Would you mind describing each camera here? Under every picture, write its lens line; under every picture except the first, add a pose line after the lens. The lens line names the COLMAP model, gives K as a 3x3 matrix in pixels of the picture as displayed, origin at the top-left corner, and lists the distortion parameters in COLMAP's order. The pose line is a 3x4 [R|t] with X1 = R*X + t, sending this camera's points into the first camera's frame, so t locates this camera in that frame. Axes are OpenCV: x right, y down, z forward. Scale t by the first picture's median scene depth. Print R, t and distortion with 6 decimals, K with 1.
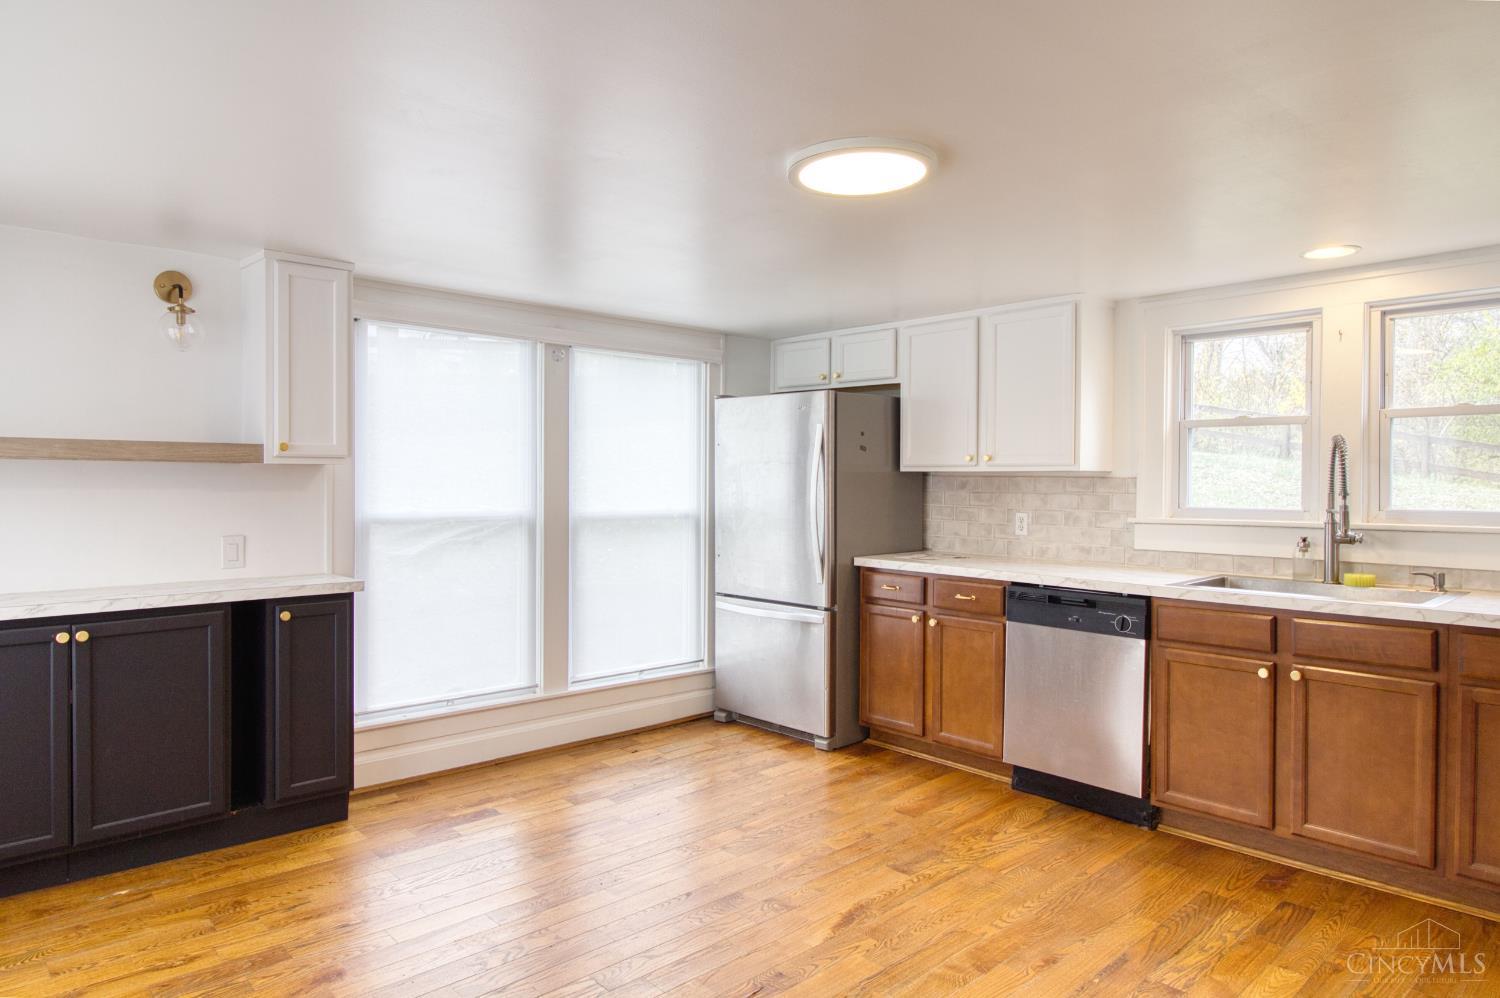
lens RADIAL K [[907.4, 0, 753.7], [0, 907.4, 482.9], [0, 0, 1]] dist [-0.001590, -0.003144]
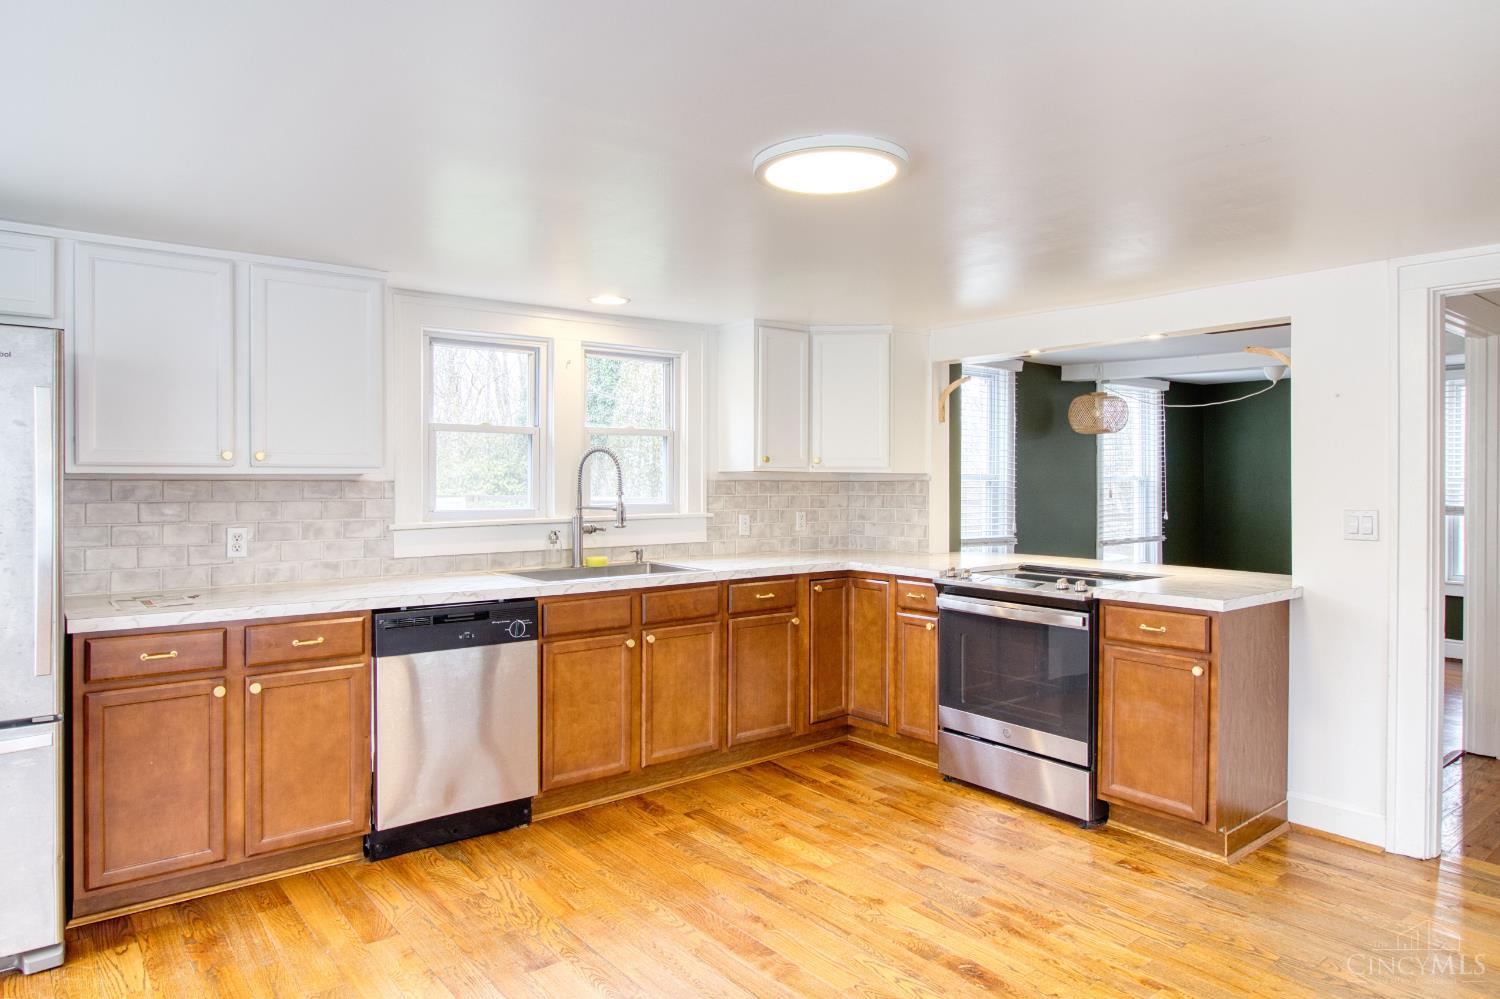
lens RADIAL K [[907.4, 0, 753.7], [0, 907.4, 483.4], [0, 0, 1]] dist [-0.001590, -0.003144]
pose [[0.086663, -0.008695, 0.996200, -0.516277], [0.006549, 0.999945, 0.008158, -0.009496], [-0.996216, 0.005817, 0.086715, 0.604345]]
